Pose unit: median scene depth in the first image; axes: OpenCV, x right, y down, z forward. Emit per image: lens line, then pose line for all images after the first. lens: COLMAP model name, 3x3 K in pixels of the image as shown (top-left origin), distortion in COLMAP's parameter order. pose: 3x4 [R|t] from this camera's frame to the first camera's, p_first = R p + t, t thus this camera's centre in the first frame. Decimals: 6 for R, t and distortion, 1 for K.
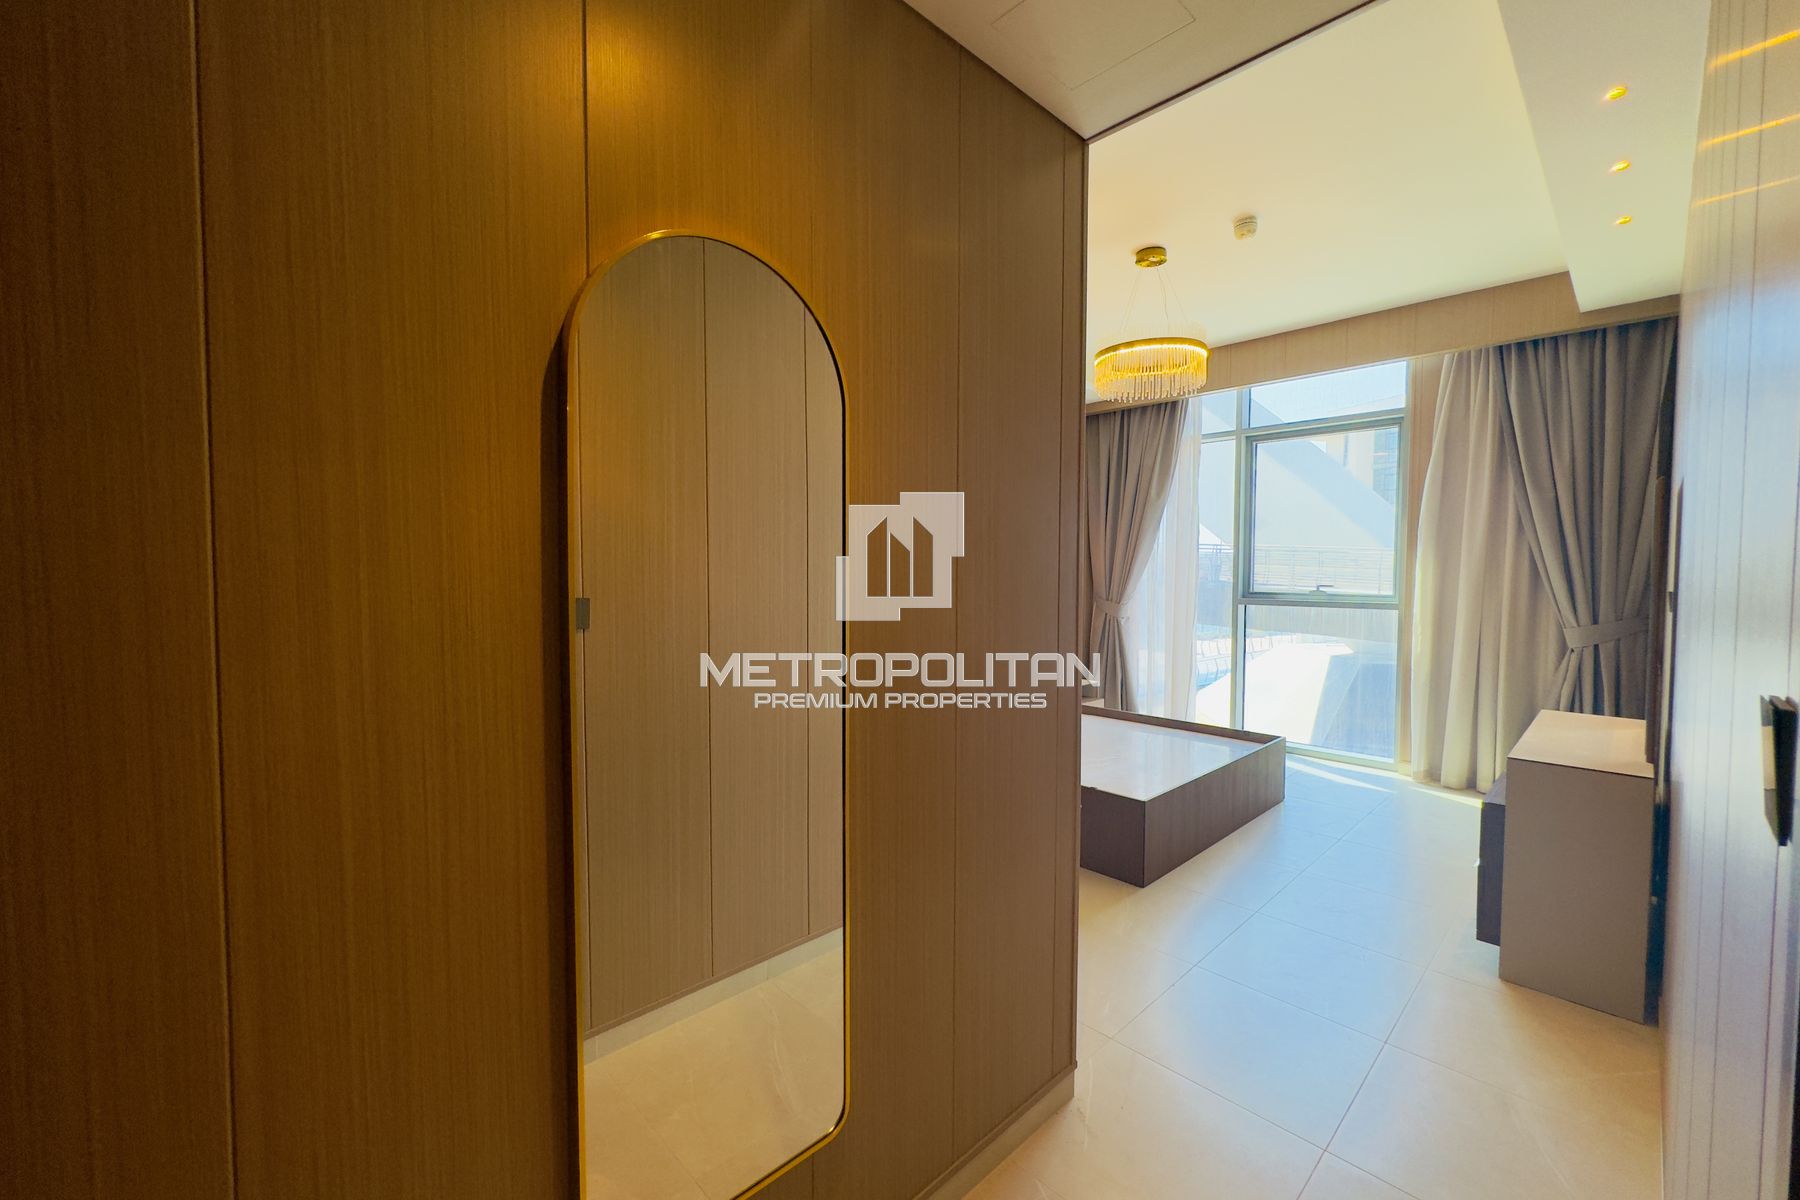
lens RADIAL K [[718.9, 0, 902.3], [0, 718.9, 598.3], [0, 0, 1]] dist [-0.000680, -0.000577]
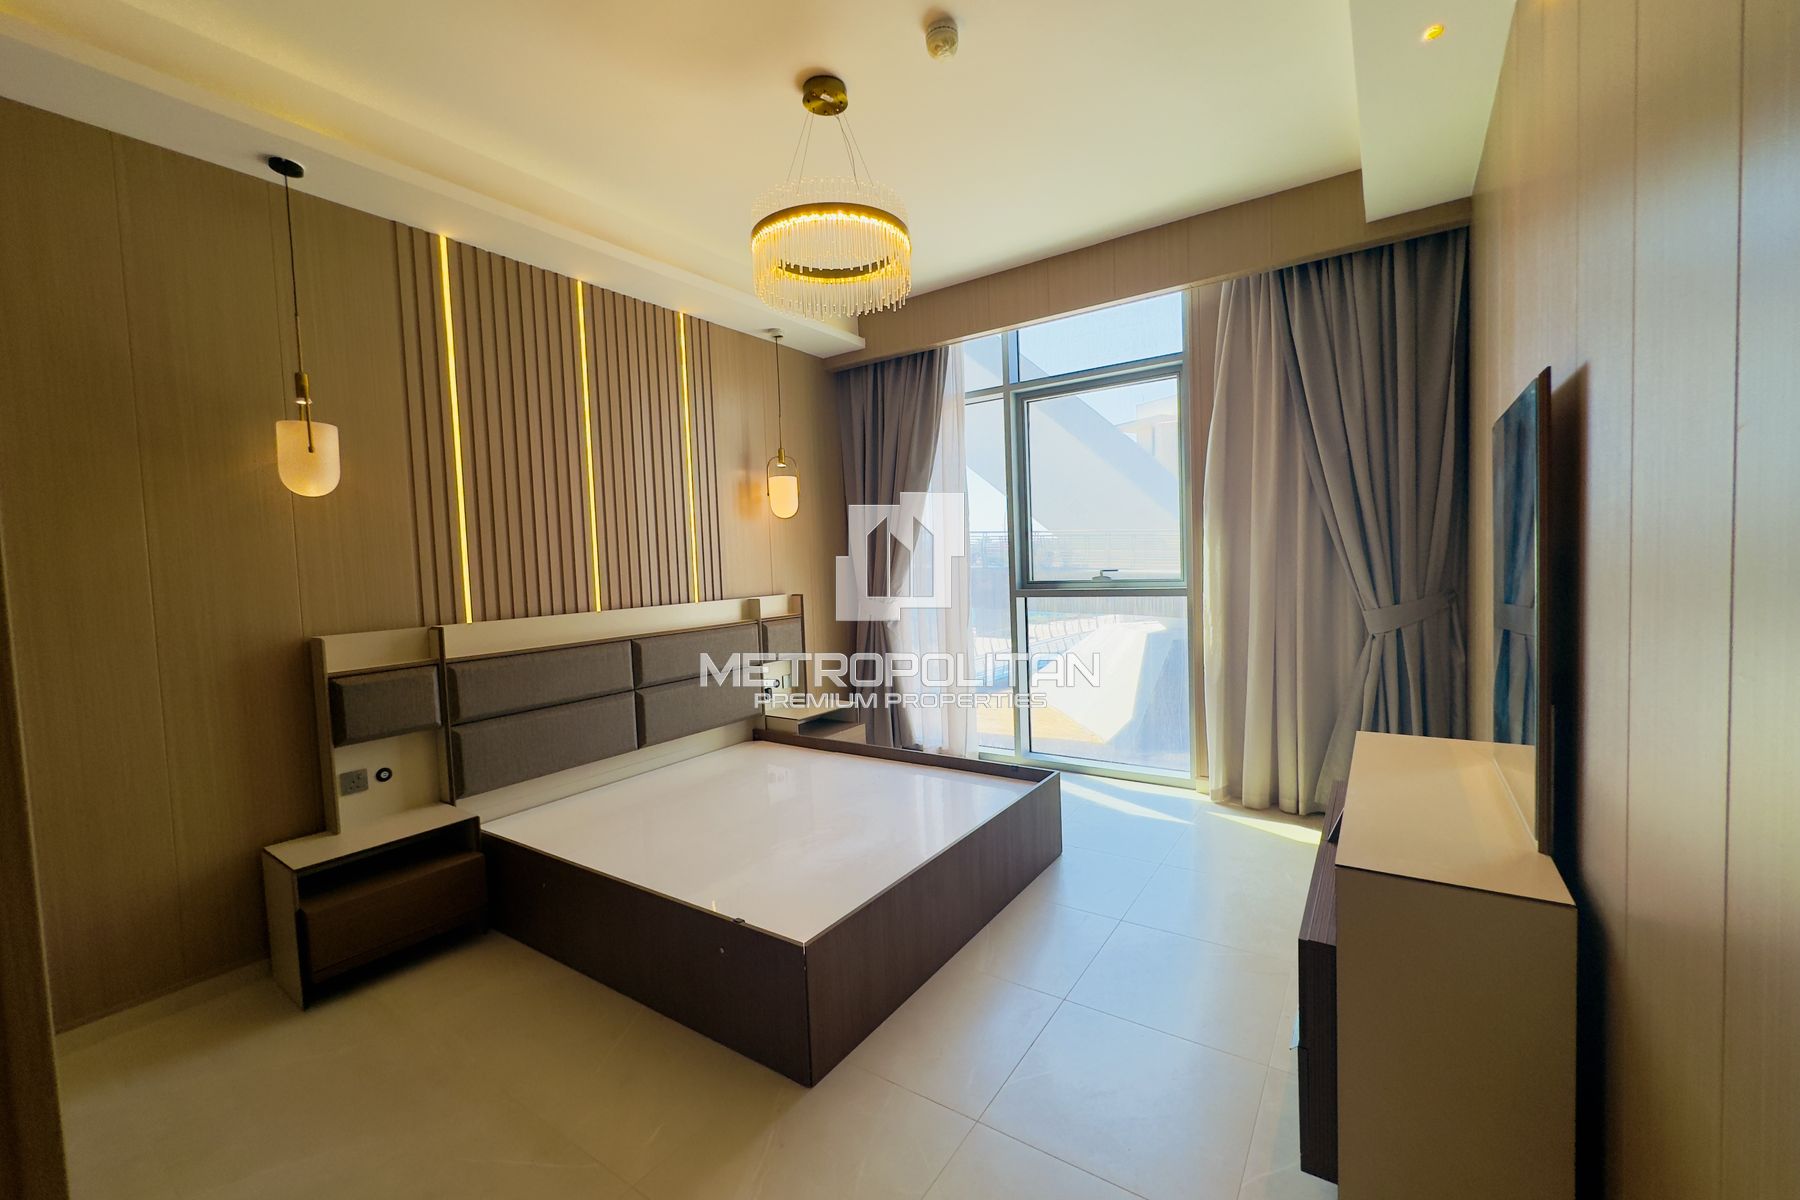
lens RADIAL K [[718.9, 0, 904.5], [0, 718.9, 598.3], [0, 0, 1]] dist [-0.000680, -0.000577]
pose [[0.977003, -0.051093, 0.207013, 0.208886], [0.049860, 0.998694, 0.011173, -0.007258], [-0.207314, -0.000595, 0.978274, 0.267404]]
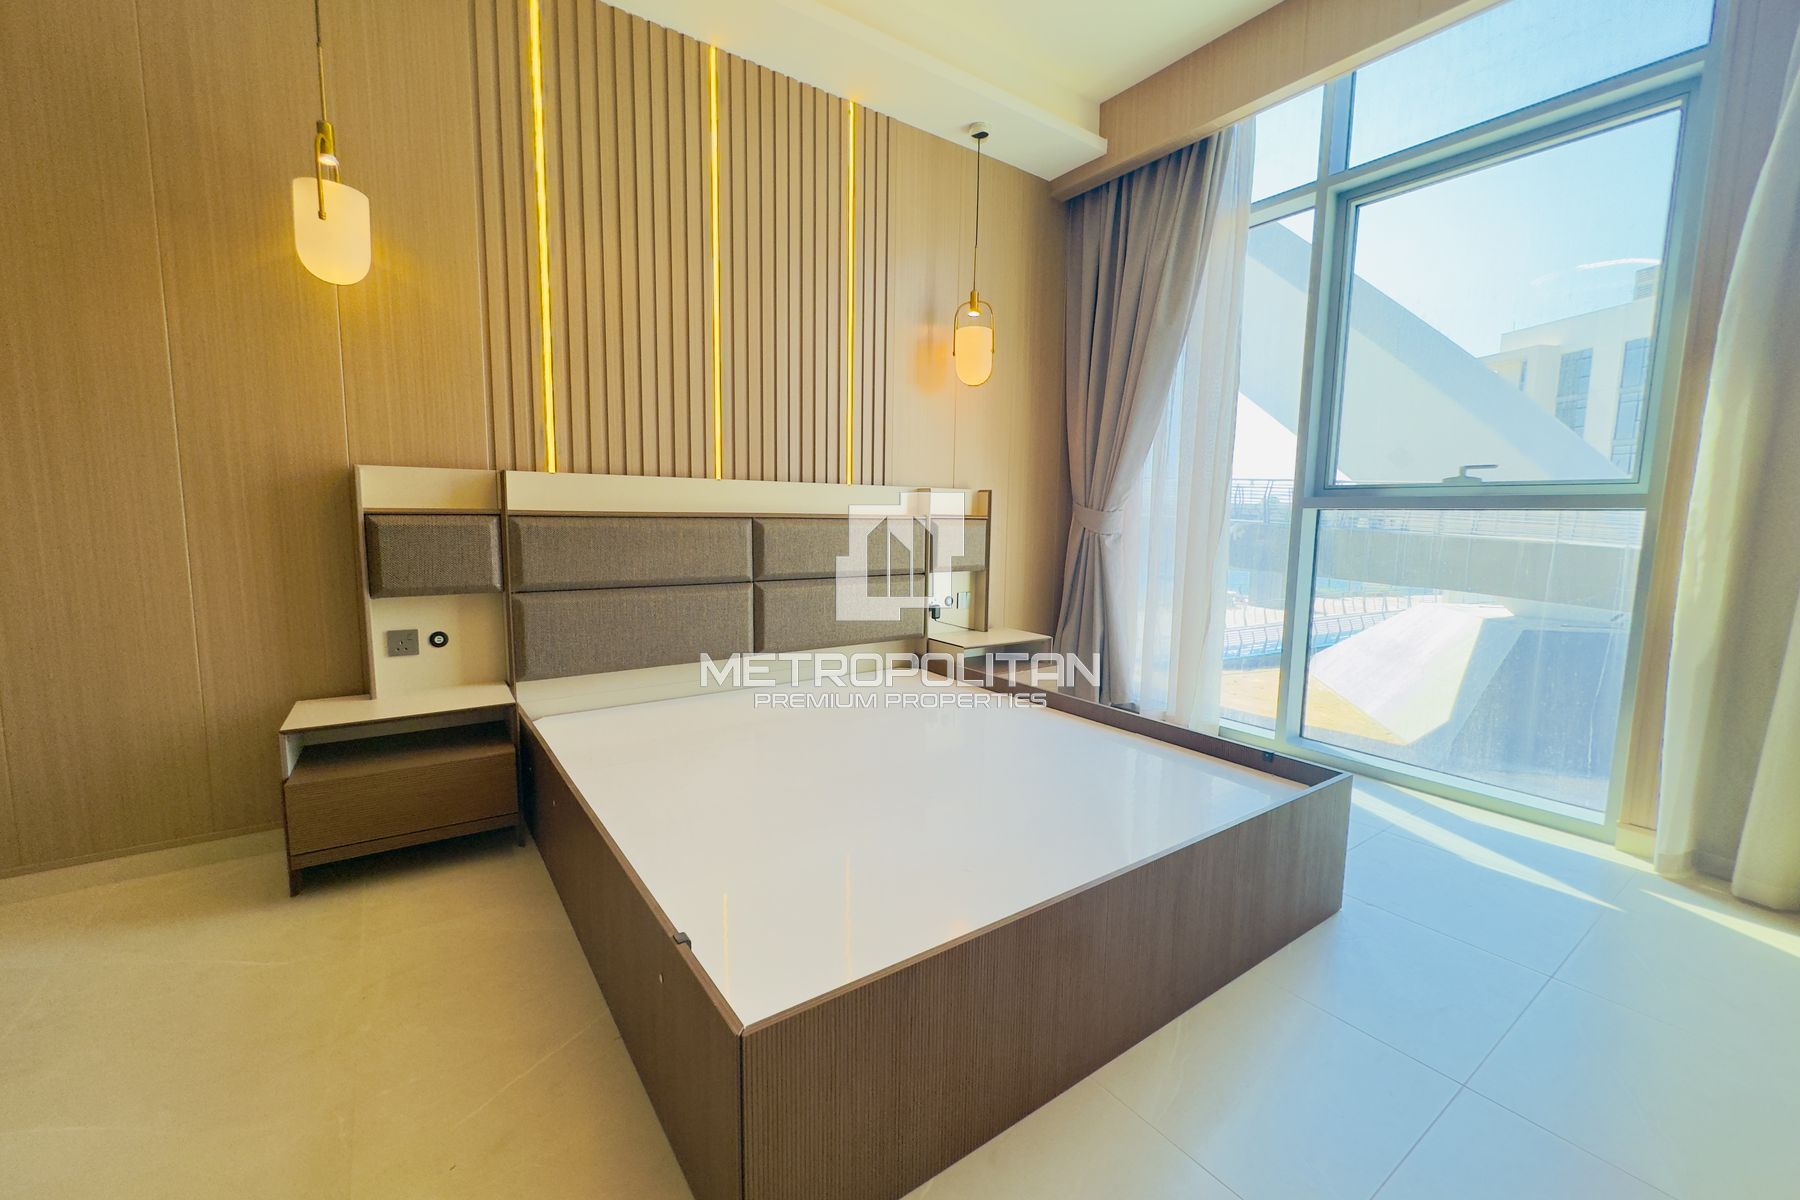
lens RADIAL K [[718.9, 0, 899.8], [0, 718.9, 600.9], [0, 0, 1]] dist [-0.000680, -0.000577]
pose [[0.988861, 0.028214, -0.146142, 0.296031], [-0.017340, 0.997022, 0.075149, 0.053149], [0.147827, -0.071778, 0.986405, 0.490627]]
